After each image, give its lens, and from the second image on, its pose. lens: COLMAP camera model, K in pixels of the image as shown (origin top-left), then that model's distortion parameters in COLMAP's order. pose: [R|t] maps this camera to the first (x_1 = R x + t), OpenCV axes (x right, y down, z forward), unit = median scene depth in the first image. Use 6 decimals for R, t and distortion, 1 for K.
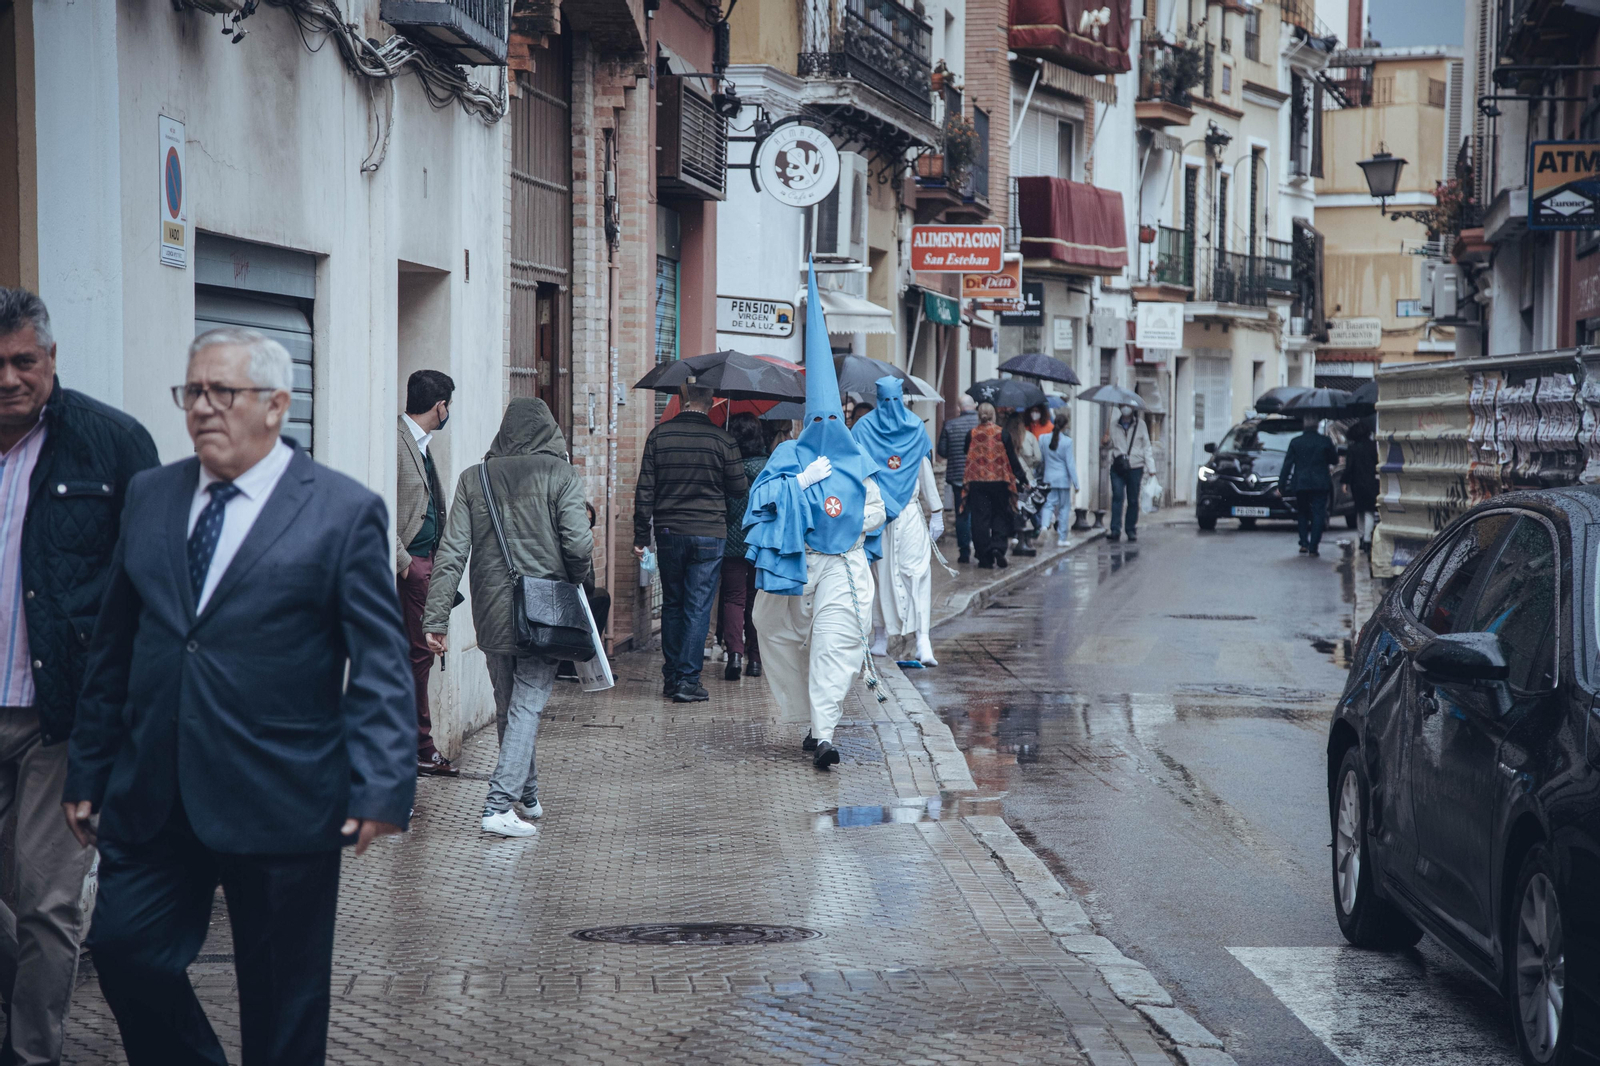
lens RADIAL K [[4348.5, 0, 800.0], [0, 4348.5, 533.0], [0, 0, 1]] dist [0.716802, 0.015814]
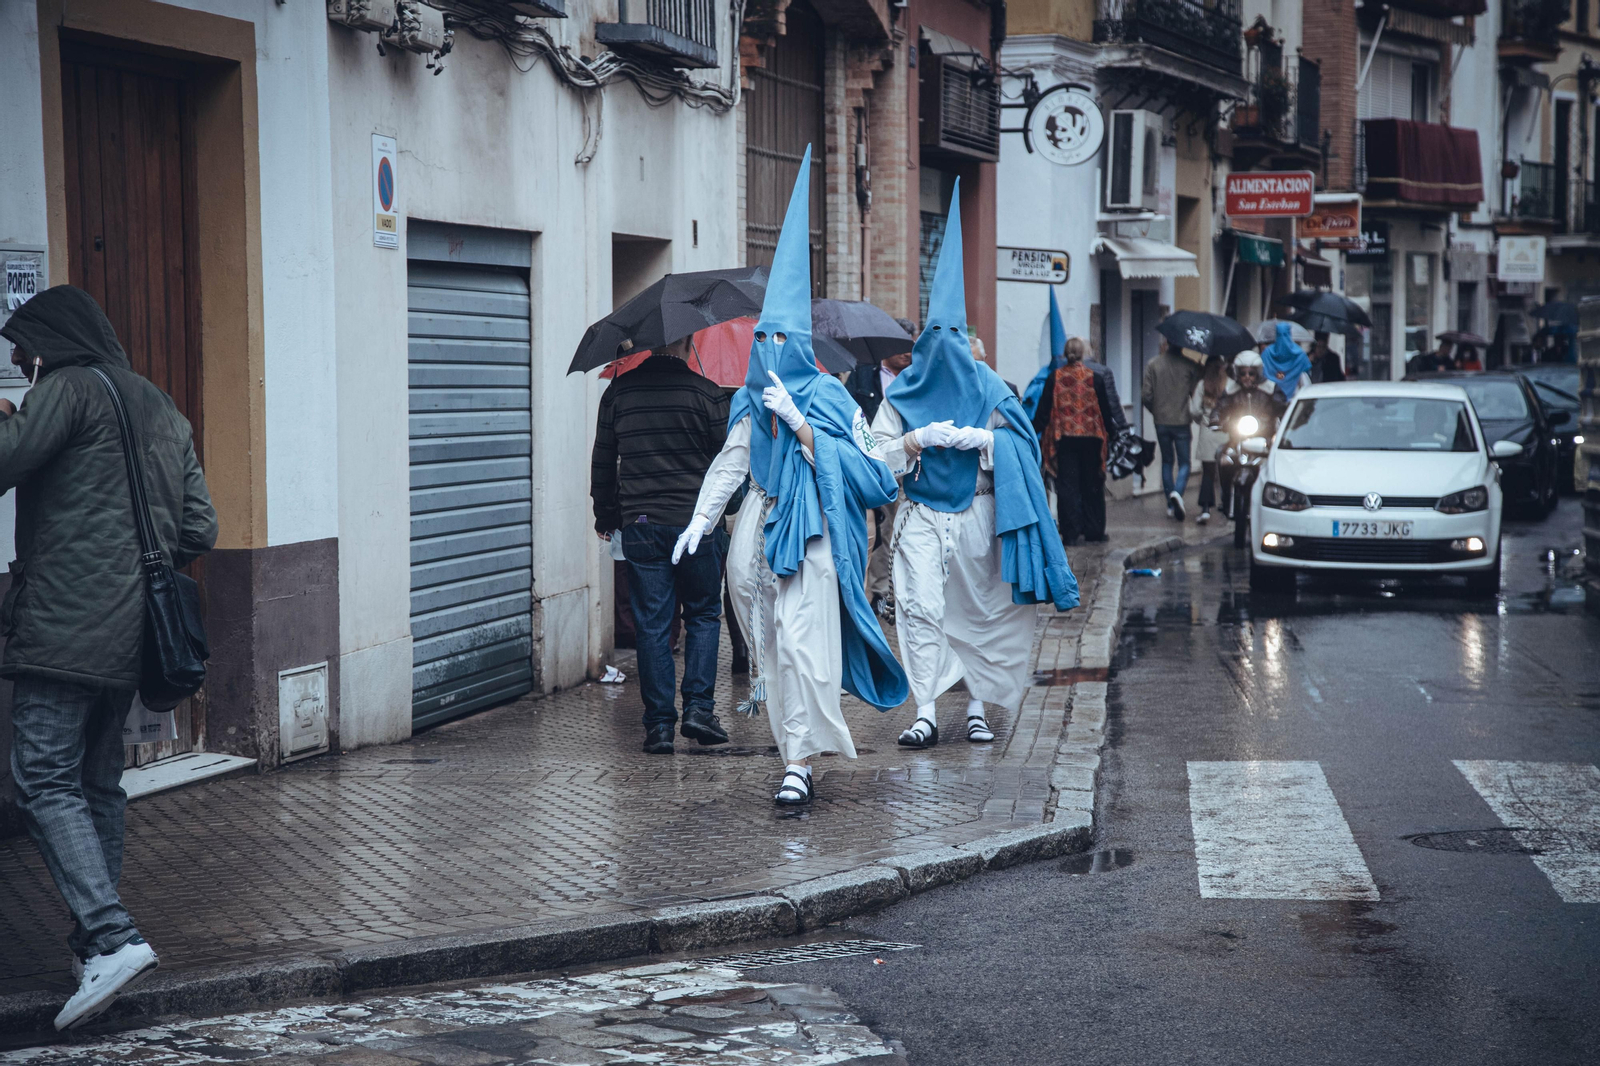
lens RADIAL K [[4348.5, 0, 800.0], [0, 4348.5, 533.0], [0, 0, 1]] dist [0.716802, 0.015814]
pose [[0.994499, -0.009050, -0.104352, 0.046272], [0.010446, 0.999863, 0.012834, 0.003681], [0.104221, -0.013854, 0.994458, -0.114851]]
